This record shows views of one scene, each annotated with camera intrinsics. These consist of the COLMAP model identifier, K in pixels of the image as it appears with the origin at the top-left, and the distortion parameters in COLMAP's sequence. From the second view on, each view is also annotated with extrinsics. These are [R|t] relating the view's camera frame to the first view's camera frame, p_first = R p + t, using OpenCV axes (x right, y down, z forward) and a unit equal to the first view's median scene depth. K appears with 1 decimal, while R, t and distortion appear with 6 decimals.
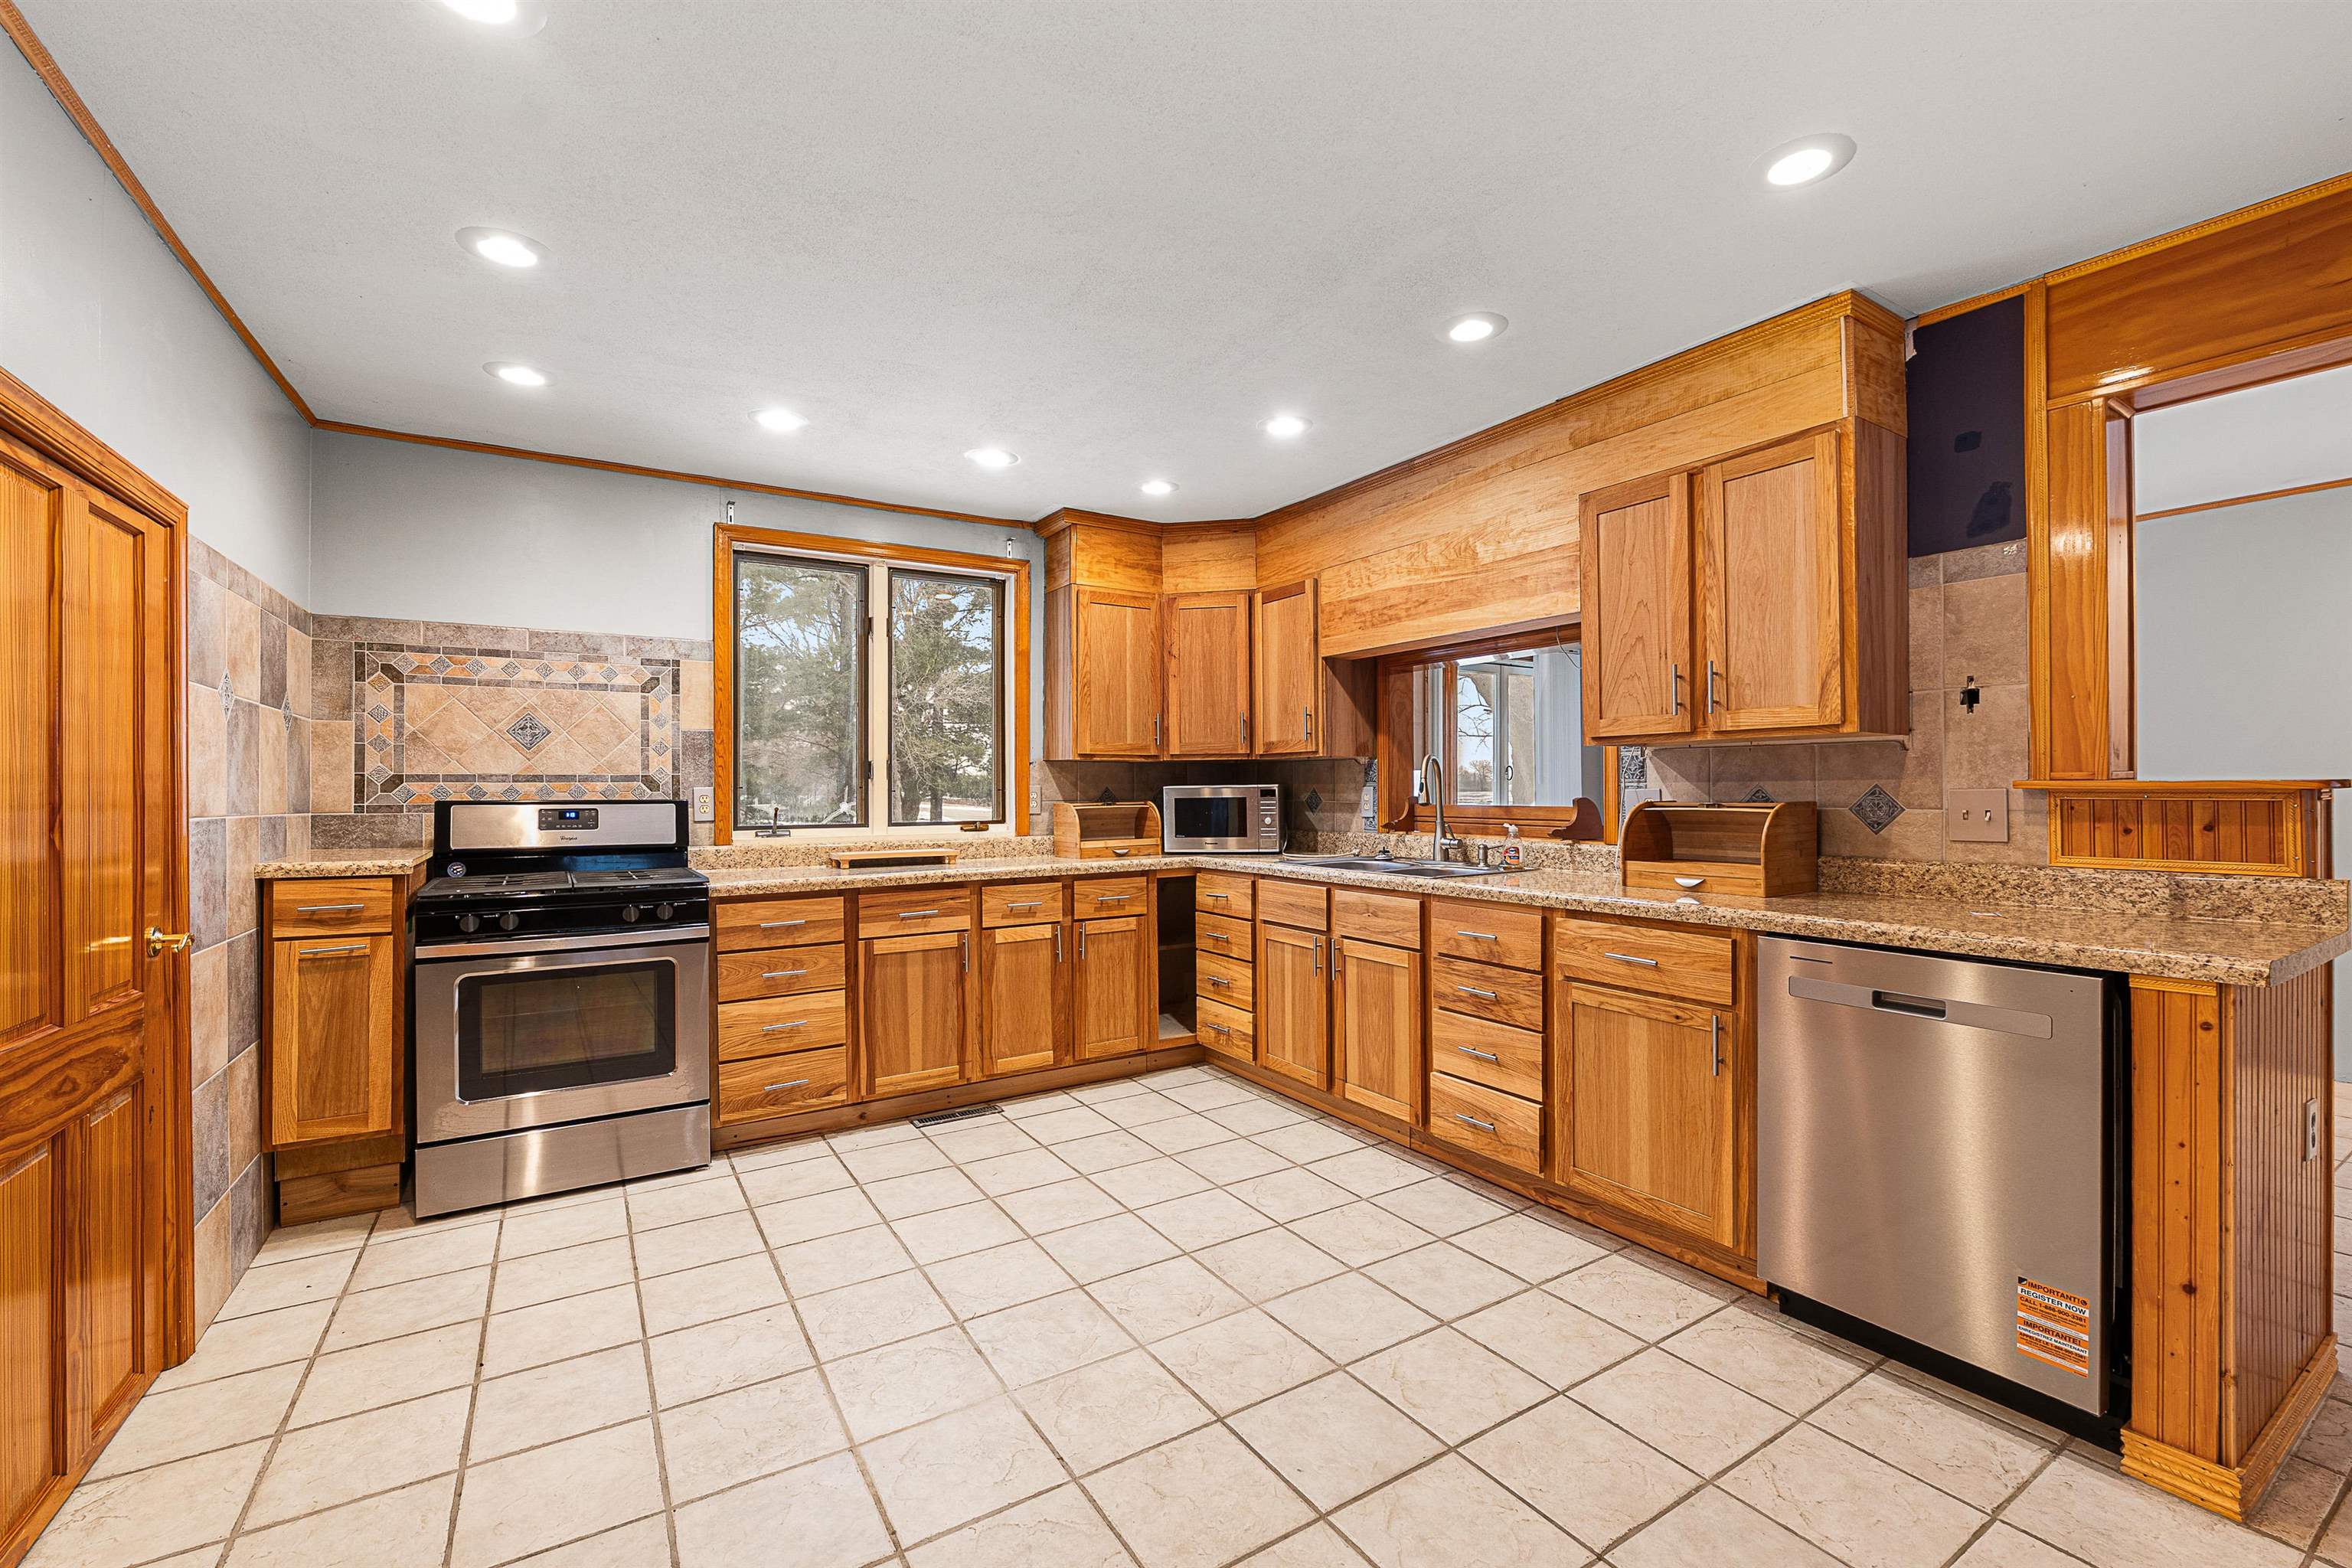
lens RADIAL K [[1048.8, 0, 1176.0], [0, 1048.8, 784.0], [0, 0, 1]] dist [-0.002699, -0.000512]
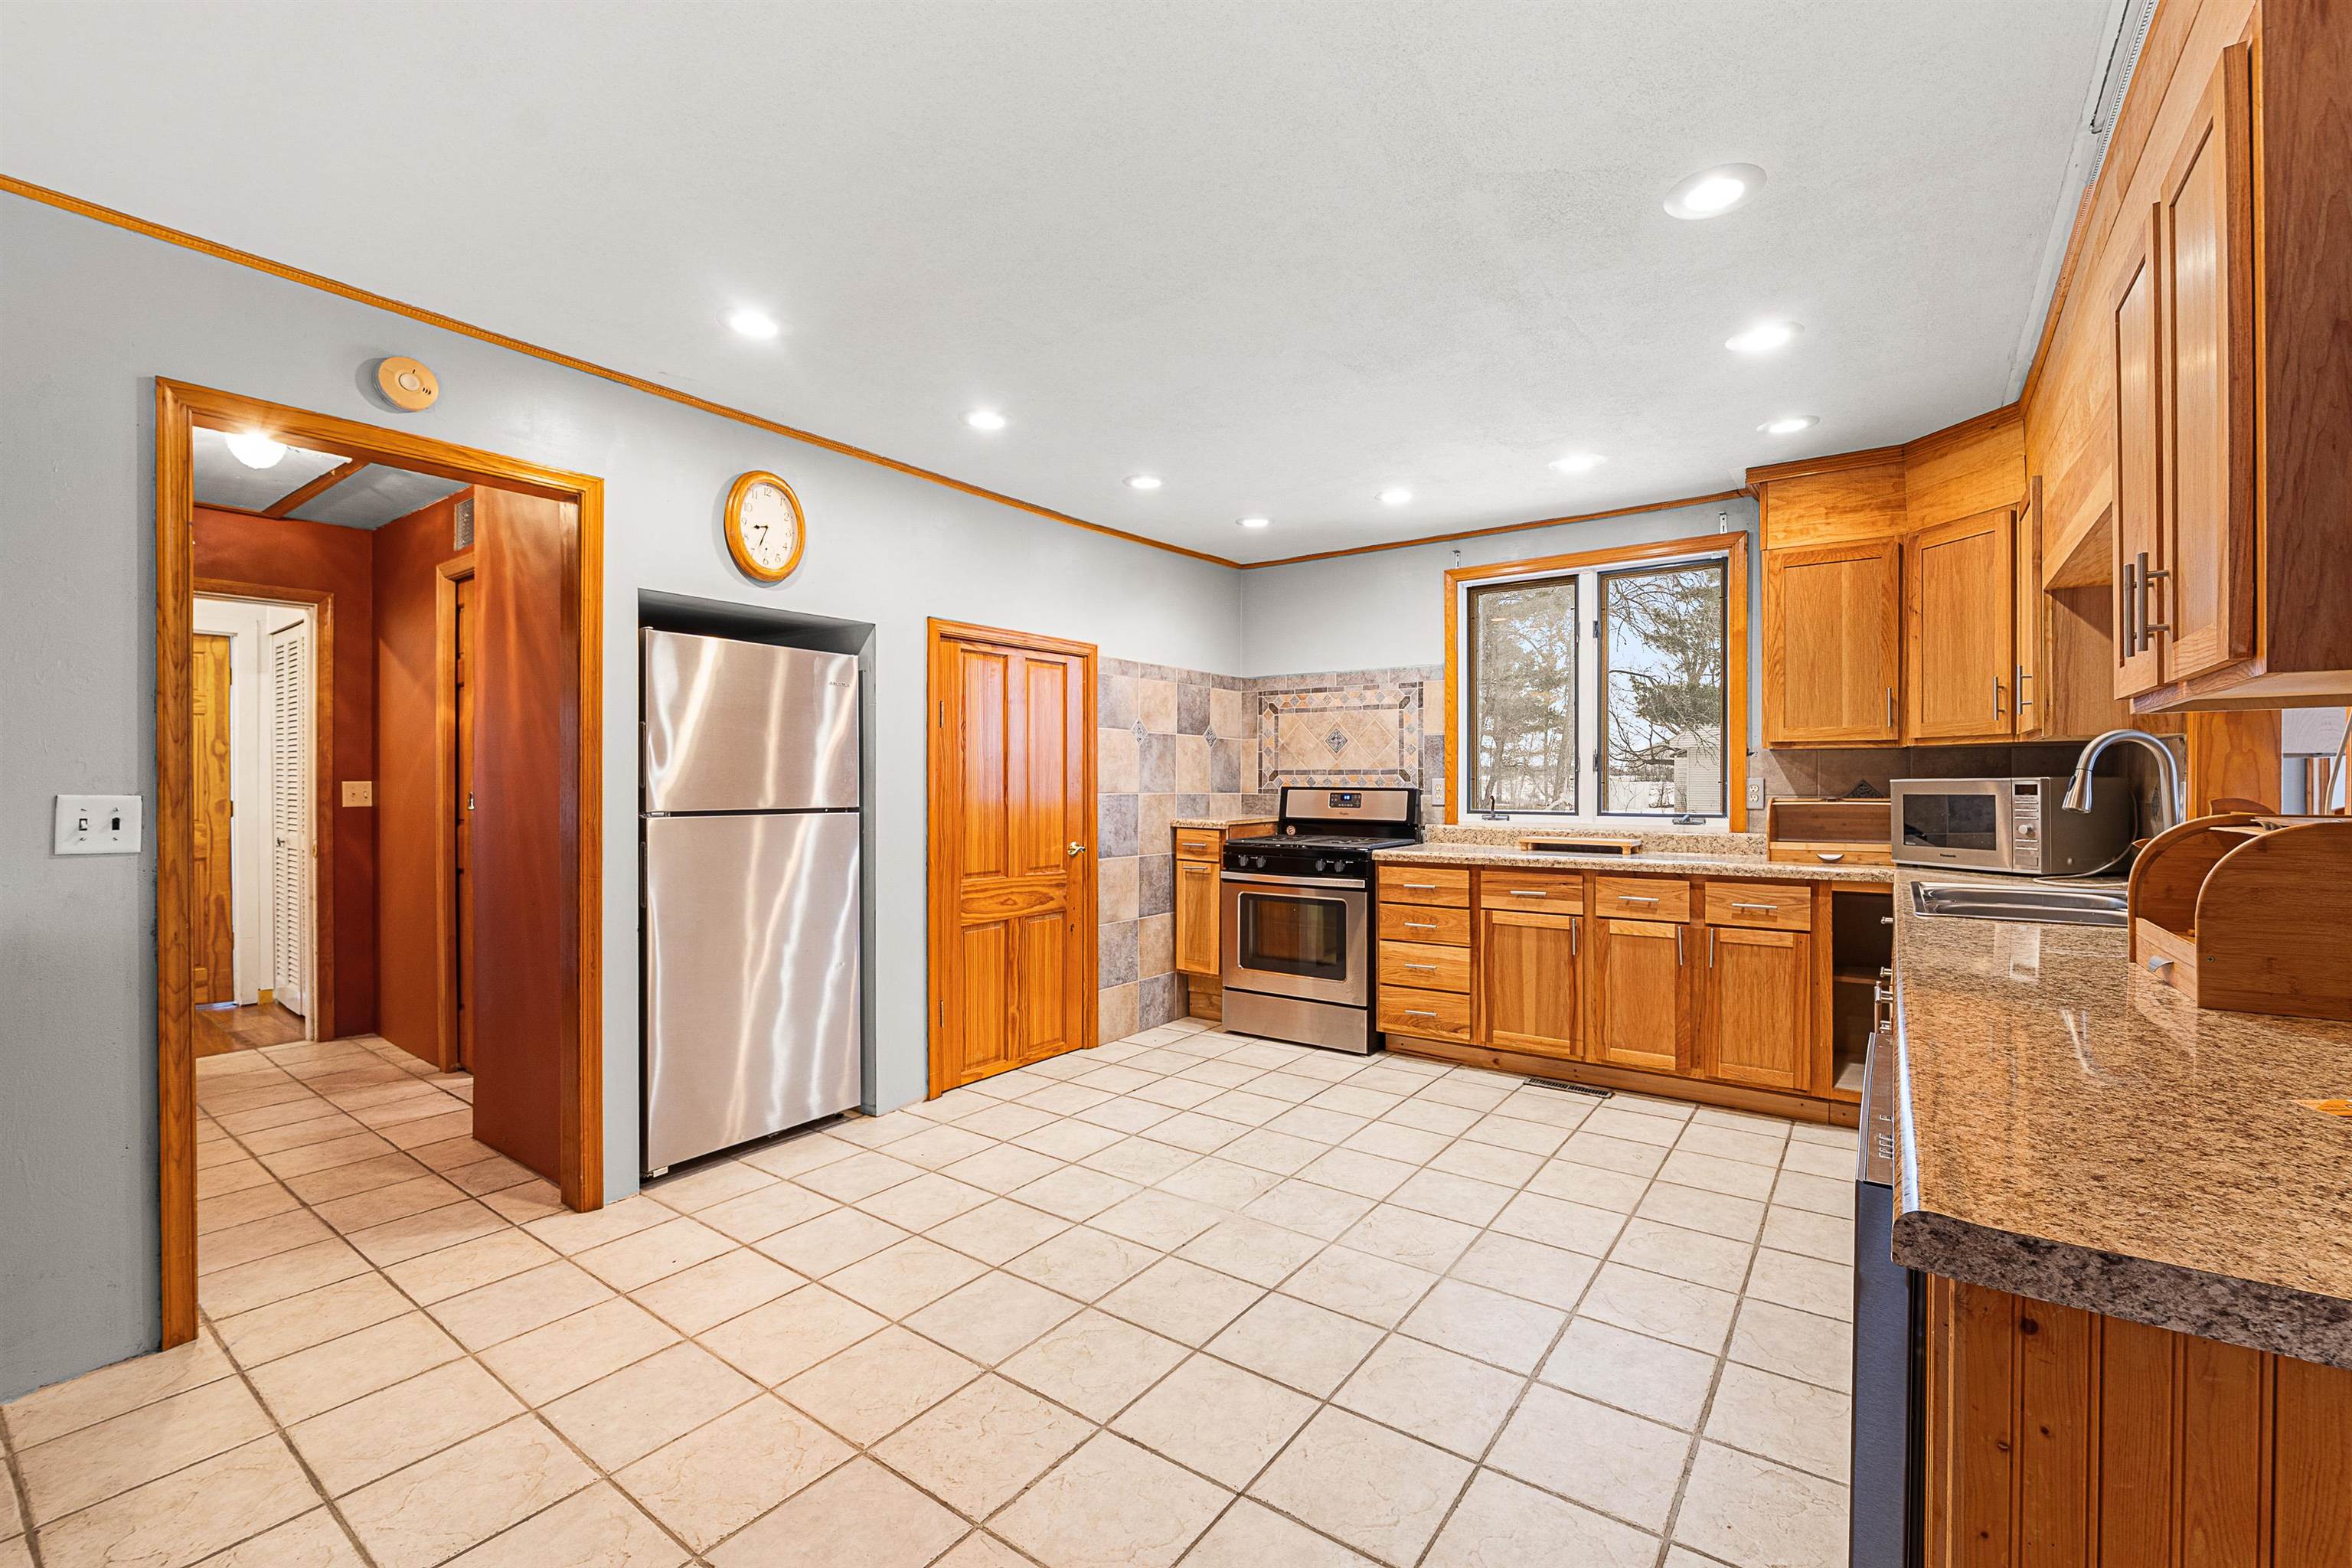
lens RADIAL K [[1048.8, 0, 1176.0], [0, 1048.8, 784.0], [0, 0, 1]] dist [-0.002699, -0.000512]
pose [[0.330409, 0.008668, -0.943798, 0.693430], [0.001974, 0.999949, 0.009875, -0.003829], [0.943836, -0.005126, 0.330375, 0.286549]]
